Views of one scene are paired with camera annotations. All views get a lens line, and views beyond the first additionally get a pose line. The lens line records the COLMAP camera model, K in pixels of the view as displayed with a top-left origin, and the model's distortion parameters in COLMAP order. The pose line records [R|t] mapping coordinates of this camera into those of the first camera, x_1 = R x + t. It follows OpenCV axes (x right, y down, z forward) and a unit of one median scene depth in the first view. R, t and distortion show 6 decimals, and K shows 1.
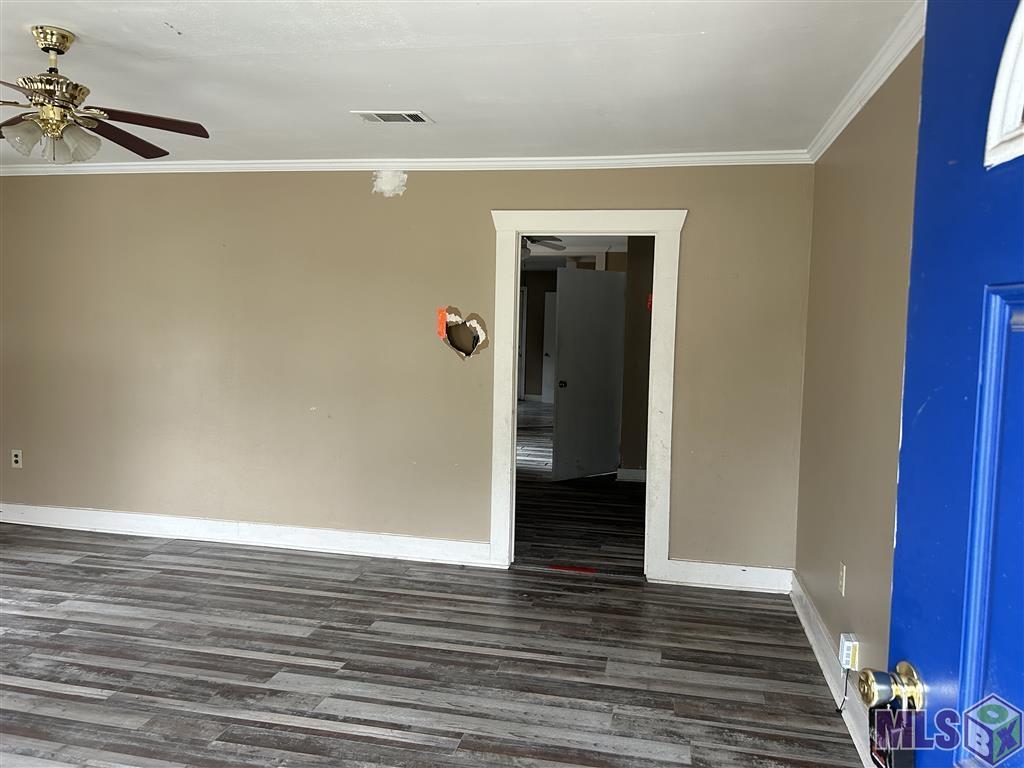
lens RADIAL K [[776.8, 0, 507.8], [0, 776.8, 376.6], [0, 0, 1]] dist [0.049818, -0.053160]
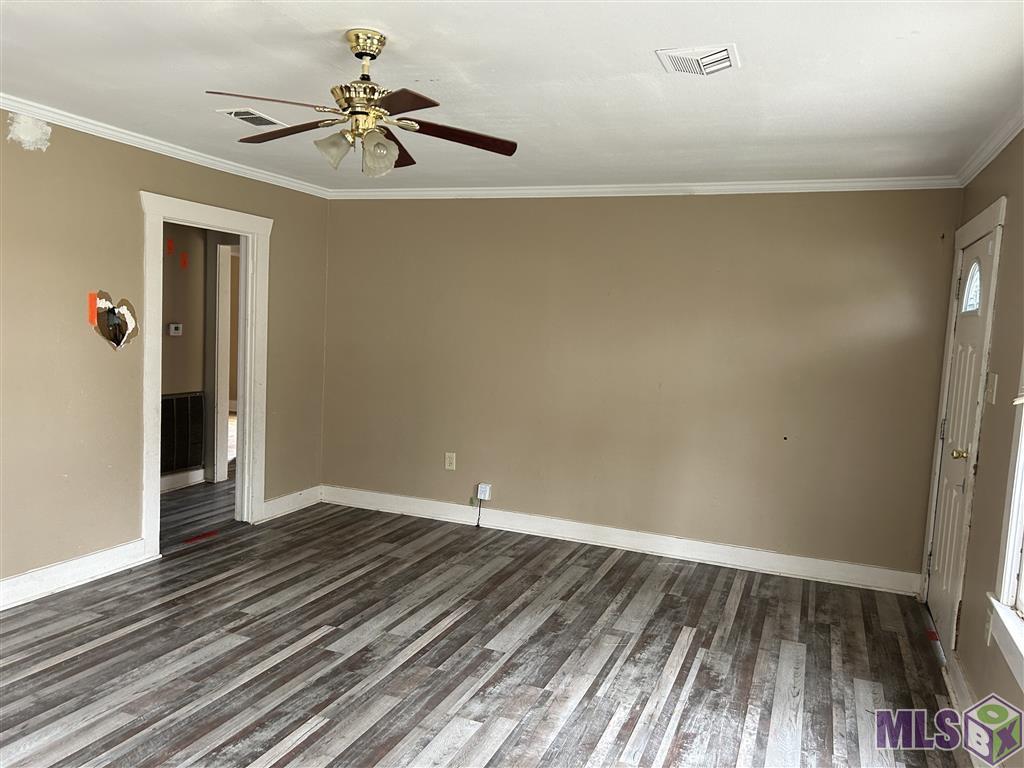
lens RADIAL K [[776.8, 0, 506.5], [0, 776.8, 382.3], [0, 0, 1]] dist [0.049818, -0.053160]
pose [[0.172790, -0.097364, 0.980135, -1.064069], [0.019388, 0.995246, 0.095447, -0.075497], [-0.984768, 0.002511, 0.173856, 0.466478]]
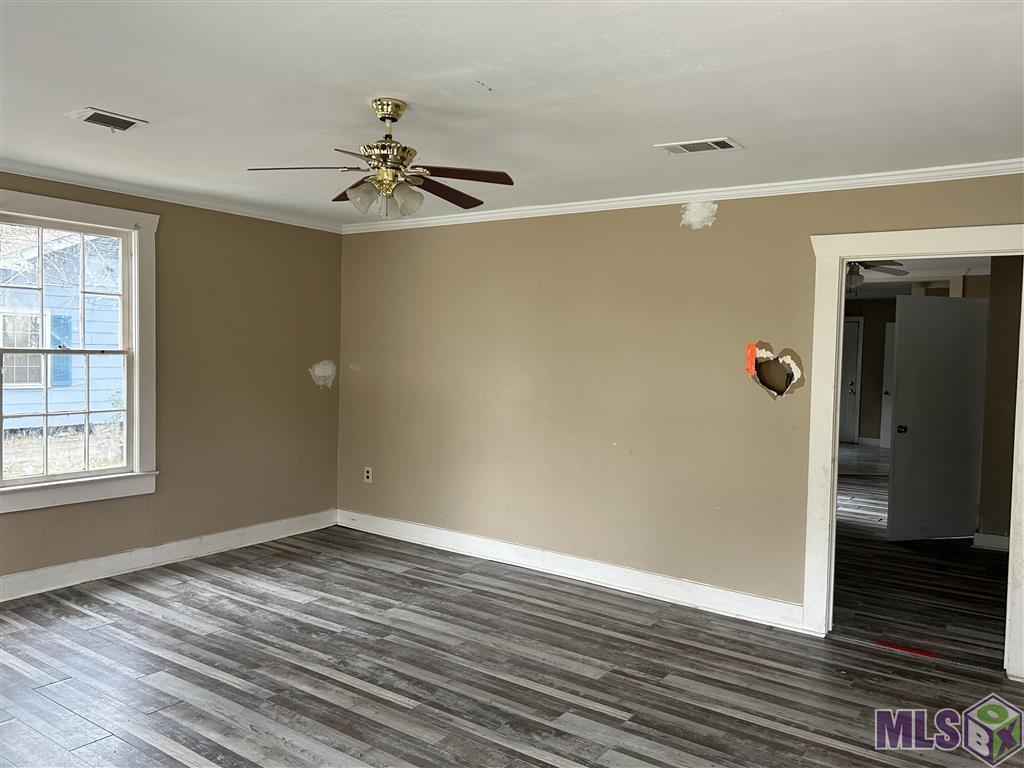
lens RADIAL K [[776.8, 0, 515.4], [0, 776.8, 375.4], [0, 0, 1]] dist [0.049818, -0.053160]
pose [[0.921006, 0.013584, -0.389310, 0.023001], [-0.030383, 0.998852, -0.037026, -0.007586], [0.388361, 0.045929, 0.920362, 0.037399]]
